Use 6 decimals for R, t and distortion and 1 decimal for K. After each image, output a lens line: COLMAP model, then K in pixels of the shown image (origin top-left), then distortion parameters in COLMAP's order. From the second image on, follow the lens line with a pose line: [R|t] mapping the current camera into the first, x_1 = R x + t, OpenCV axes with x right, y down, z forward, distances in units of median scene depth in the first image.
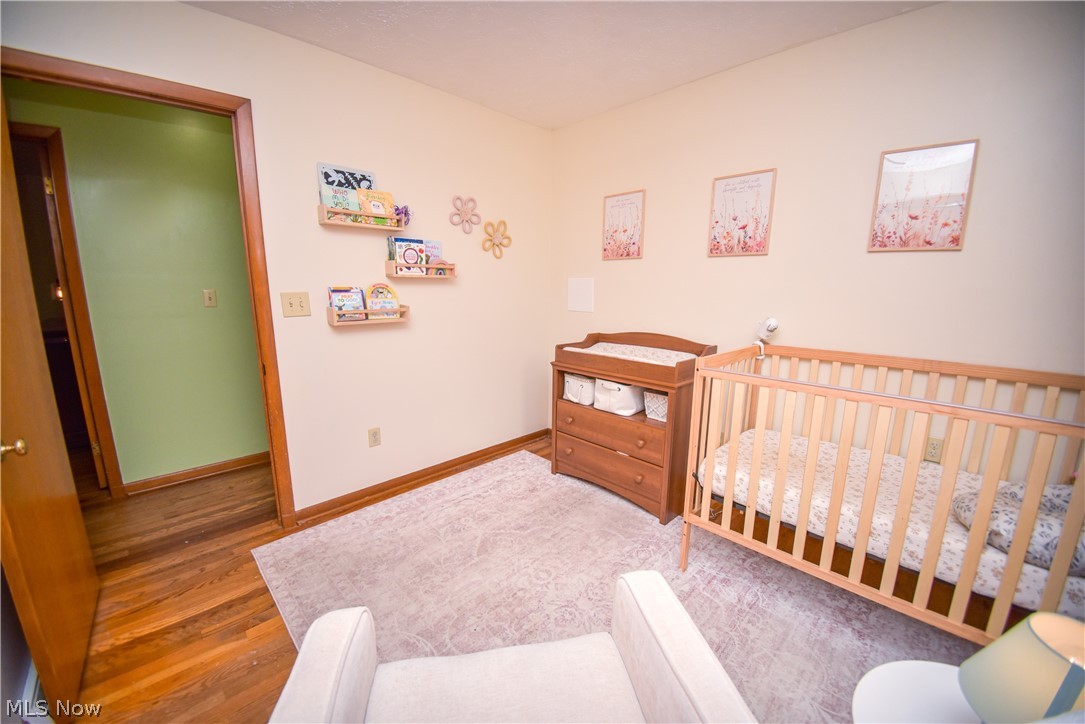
lens RADIAL K [[414.6, 0, 545.3], [0, 414.6, 365.9], [0, 0, 1]] dist [0.010378, -0.019242]
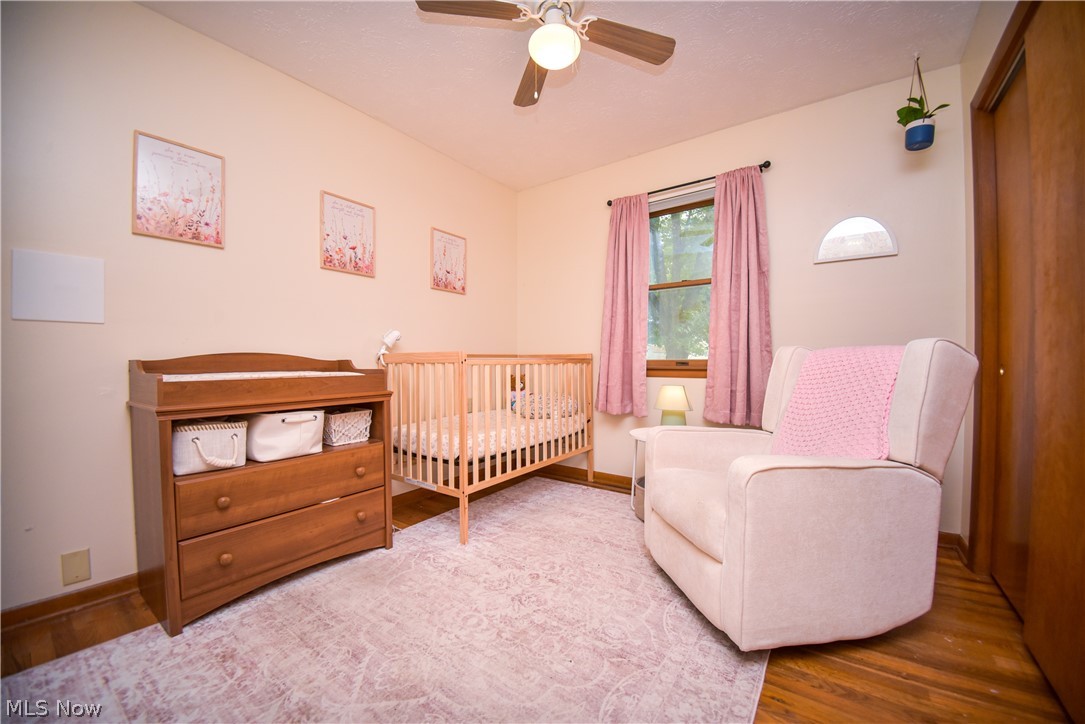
lens RADIAL K [[414.6, 0, 545.3], [0, 414.6, 365.9], [0, 0, 1]] dist [0.010378, -0.019242]
pose [[-0.177674, -0.018696, 0.983912, -0.662045], [0.191518, 0.980046, 0.053207, 0.004948], [-0.965273, 0.197890, -0.170548, 0.739775]]
